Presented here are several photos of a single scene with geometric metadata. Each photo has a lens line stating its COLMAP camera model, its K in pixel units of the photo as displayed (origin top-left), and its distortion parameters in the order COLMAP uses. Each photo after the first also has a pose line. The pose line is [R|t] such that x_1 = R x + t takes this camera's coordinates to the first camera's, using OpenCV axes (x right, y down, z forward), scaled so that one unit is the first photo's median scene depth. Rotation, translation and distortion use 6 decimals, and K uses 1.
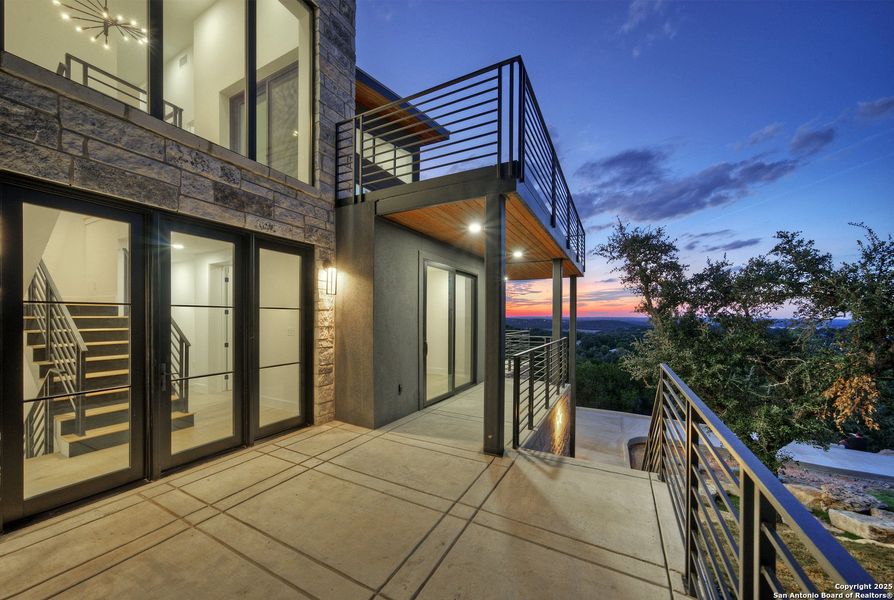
lens RADIAL K [[351.2, 0, 464.0], [0, 351.2, 311.5], [0, 0, 1]] dist [-0.006079, 0.002698]
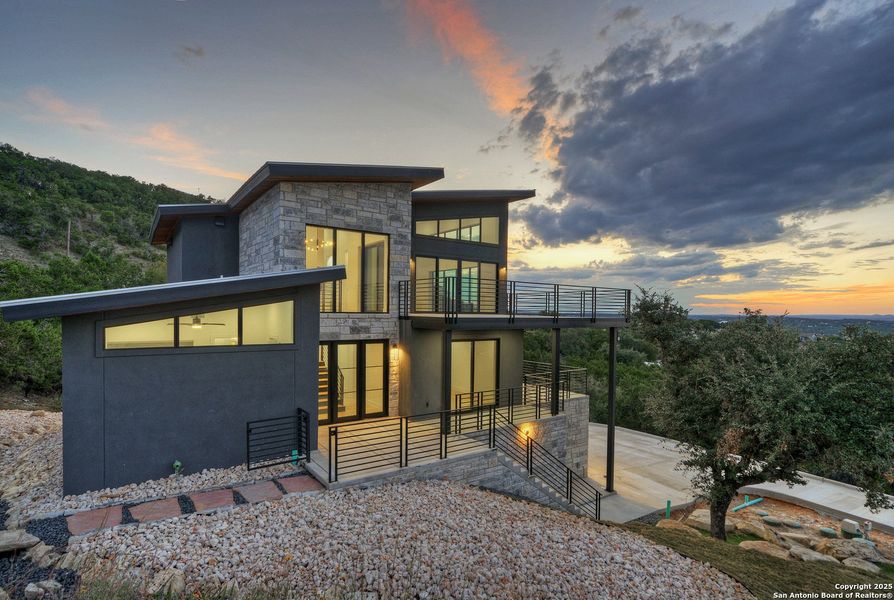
lens RADIAL K [[447.2, 0, 482.6], [0, 447.2, 327.9], [0, 0, 1]] dist [0.011852, -0.002701]
pose [[0.924943, 0.035824, -0.378414, 1.262611], [-0.018575, 0.998619, 0.049136, -0.420147], [0.379652, -0.038419, 0.924331, -1.486558]]
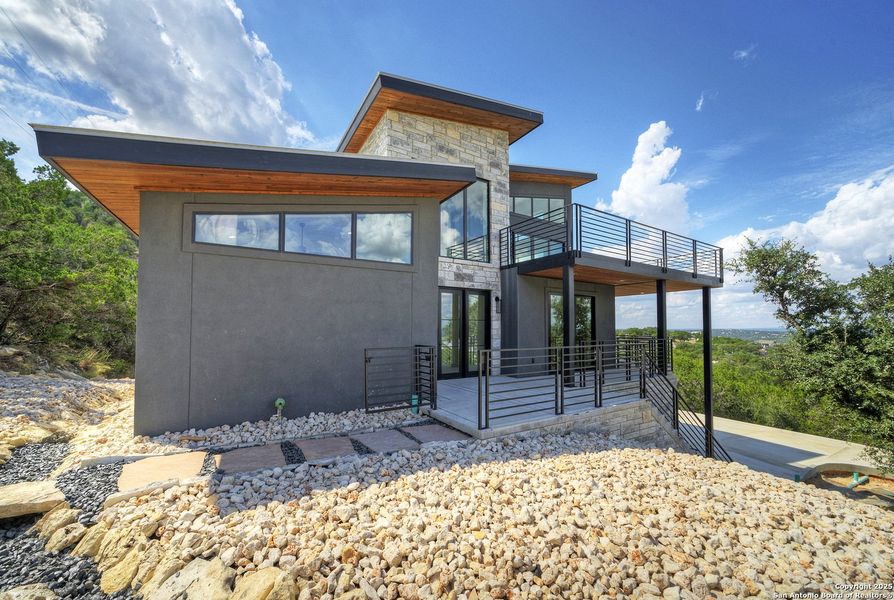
lens RADIAL K [[351.2, 0, 466.1], [0, 351.2, 313.0], [0, 0, 1]] dist [-0.006079, 0.002698]
pose [[0.879004, -0.017078, -0.476508, 0.471433], [0.007442, 0.999728, -0.022101, -0.002277], [0.476756, 0.015880, 0.878892, -0.973376]]
